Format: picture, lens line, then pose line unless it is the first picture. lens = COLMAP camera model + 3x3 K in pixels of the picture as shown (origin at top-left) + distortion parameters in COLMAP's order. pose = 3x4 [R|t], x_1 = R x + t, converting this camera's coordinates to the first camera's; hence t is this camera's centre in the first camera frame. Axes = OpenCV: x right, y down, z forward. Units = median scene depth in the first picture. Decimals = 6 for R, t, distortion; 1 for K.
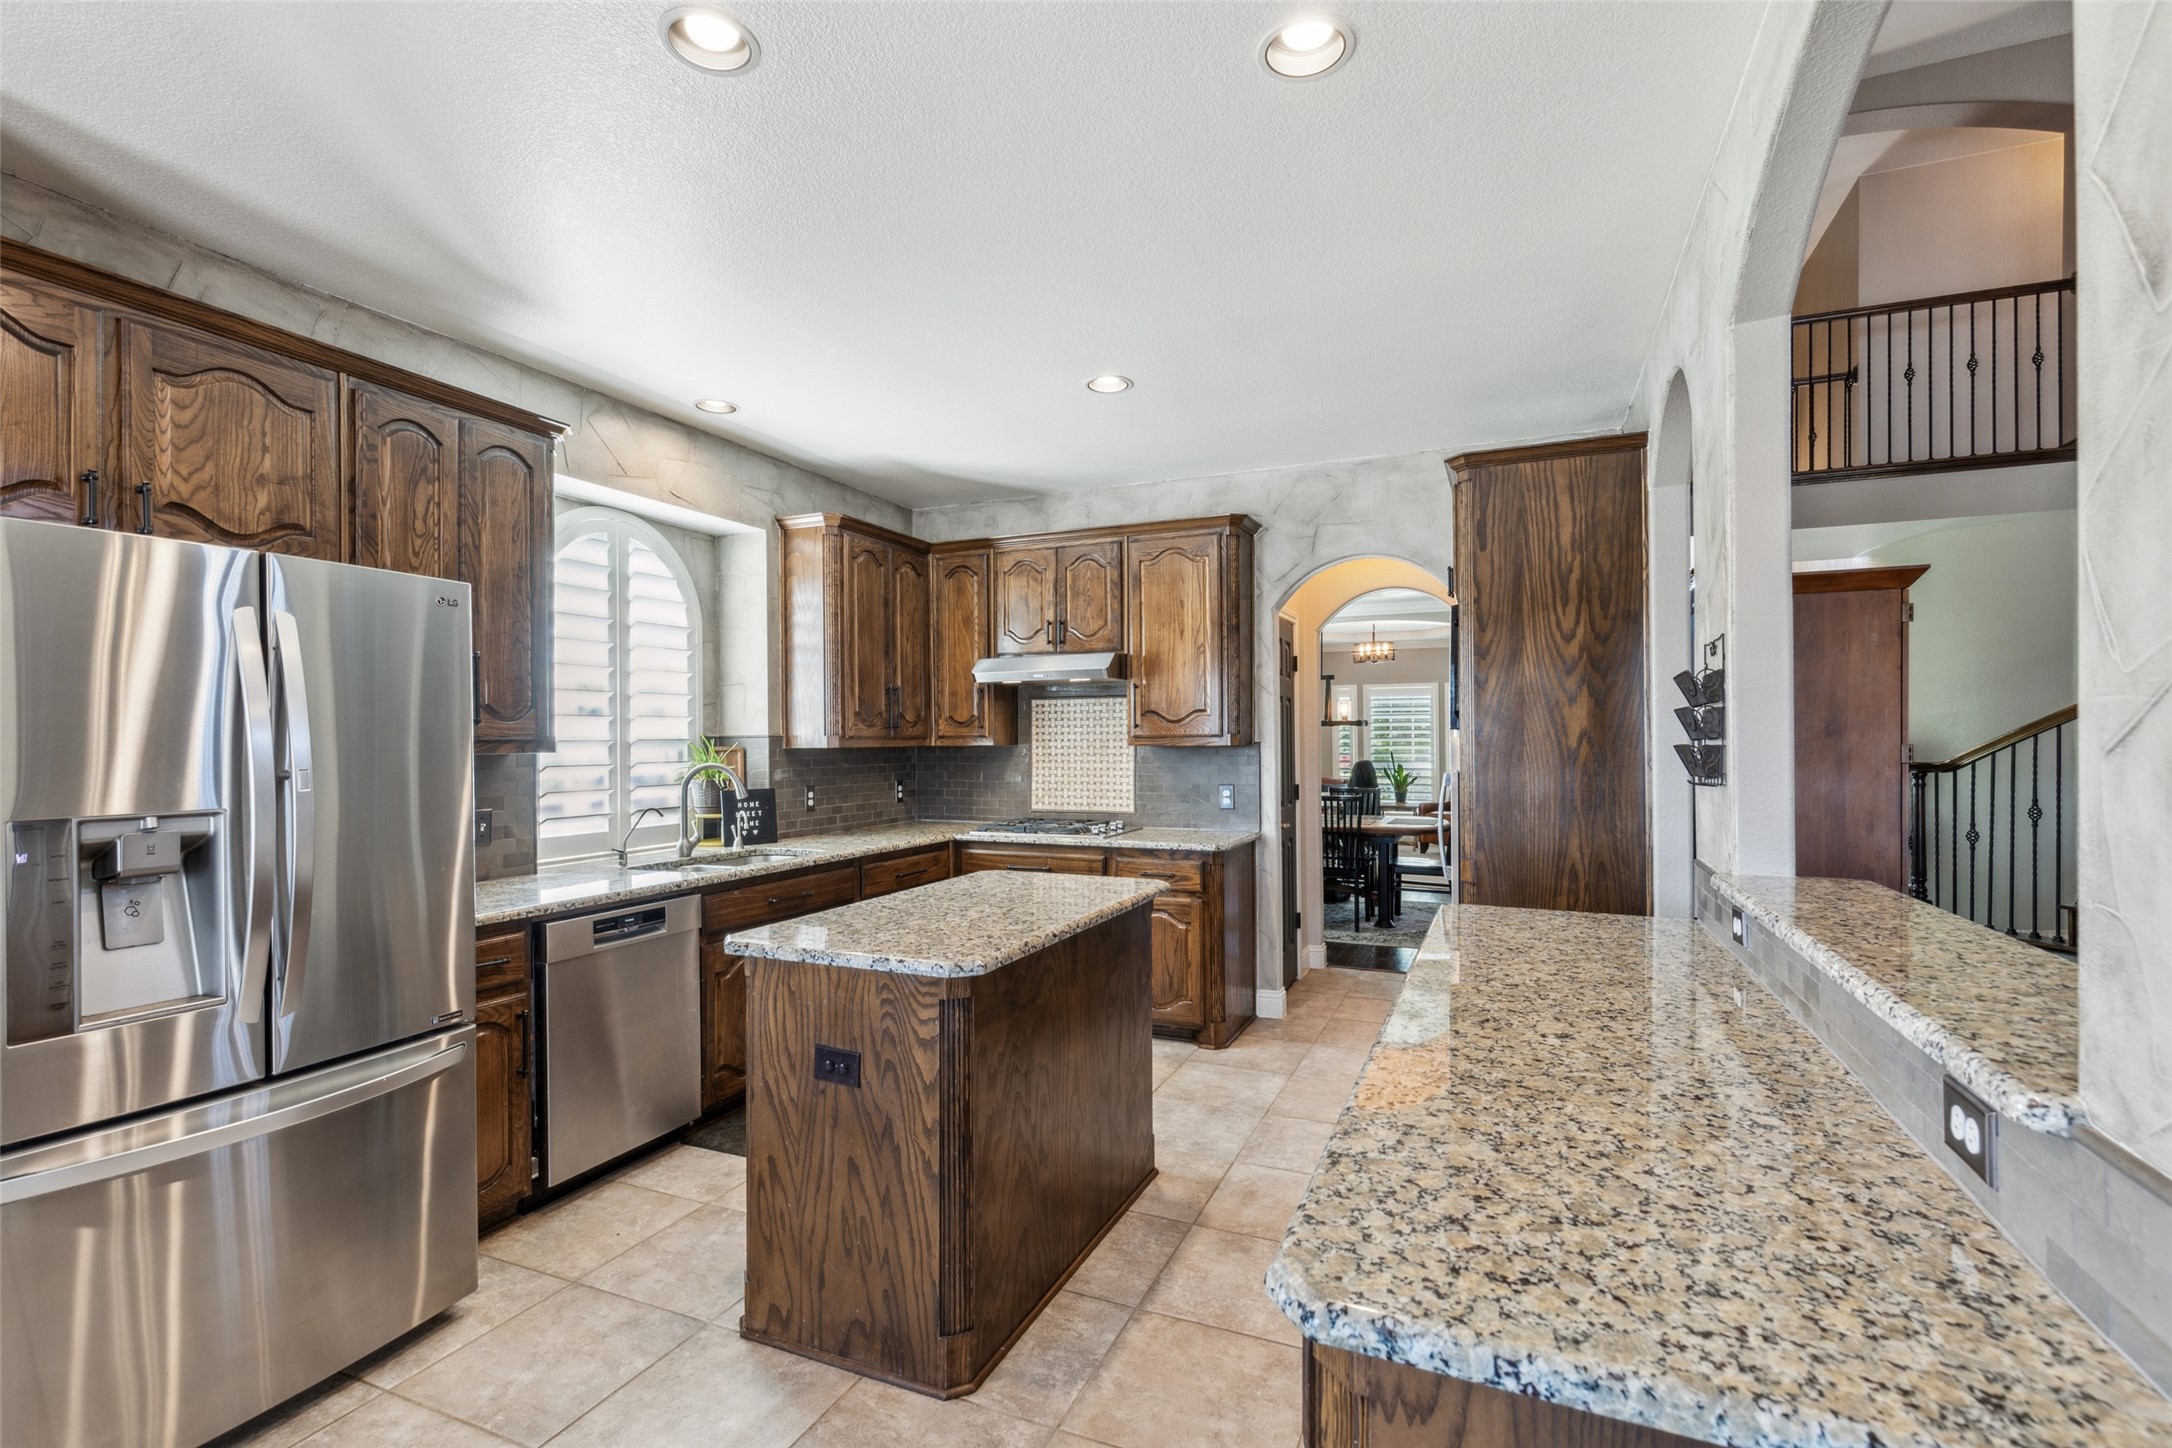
lens RADIAL K [[995.3, 0, 1088.1], [0, 995.3, 736.7], [0, 0, 1]] dist [0.007978, -0.001975]
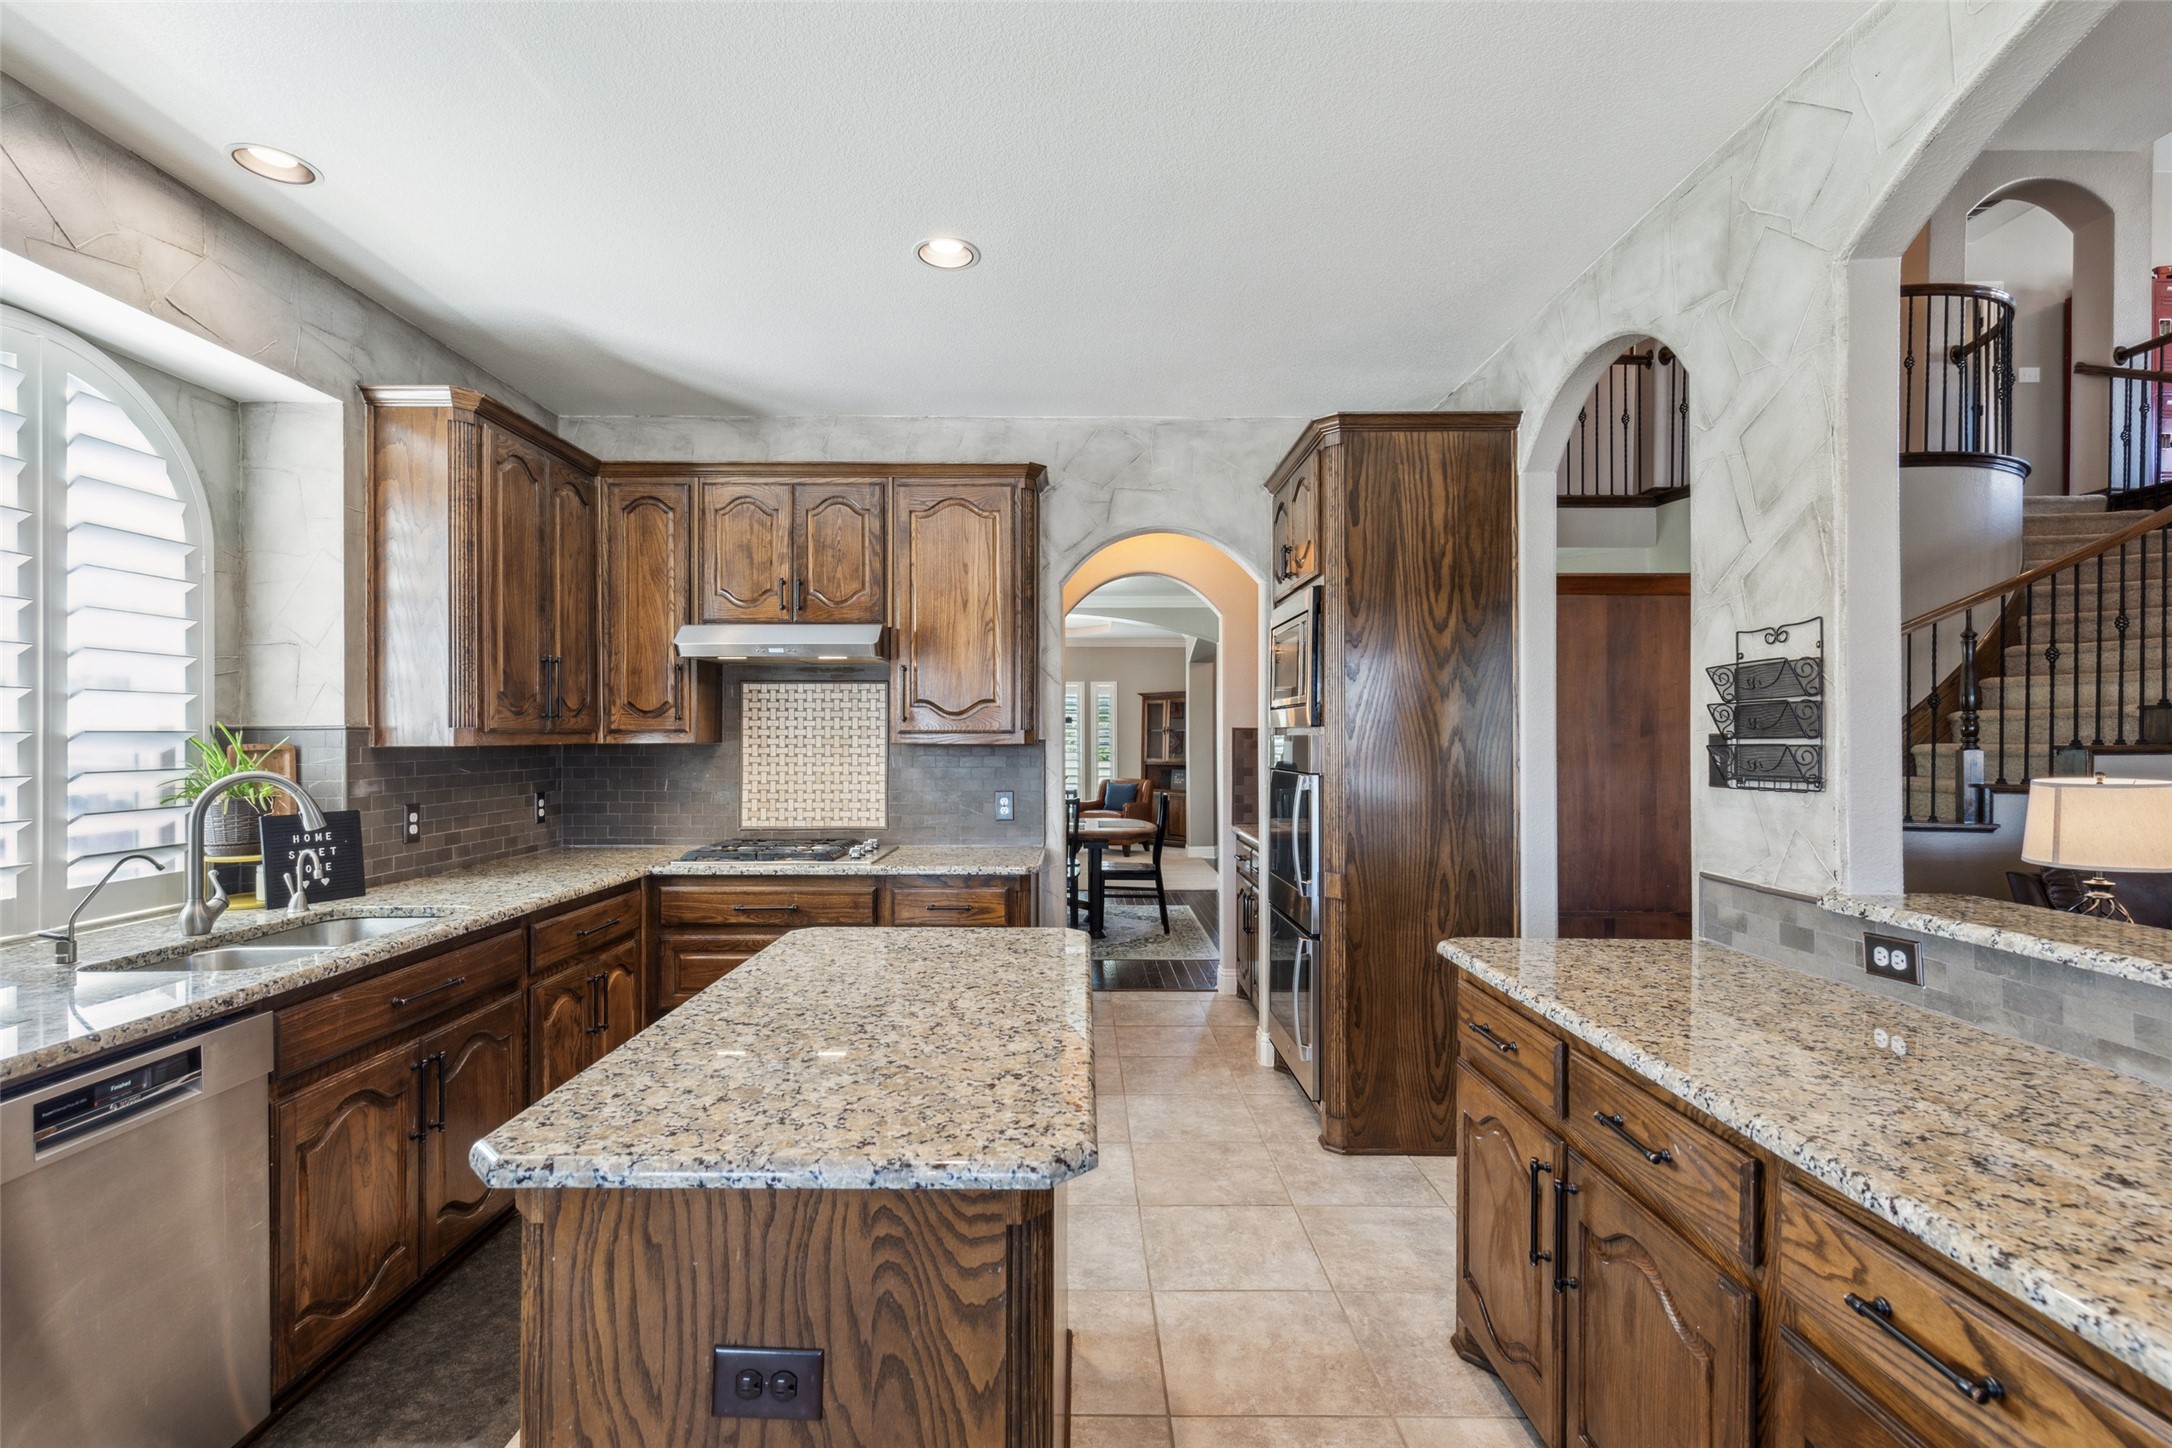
lens RADIAL K [[995.3, 0, 1077.8], [0, 995.3, 734.8], [0, 0, 1]] dist [0.007978, -0.001975]
pose [[0.914769, 0.005918, 0.403934, -0.156970], [-0.005919, 0.999982, -0.001247, 0.002178], [-0.403934, -0.001250, 0.914787, 0.239541]]
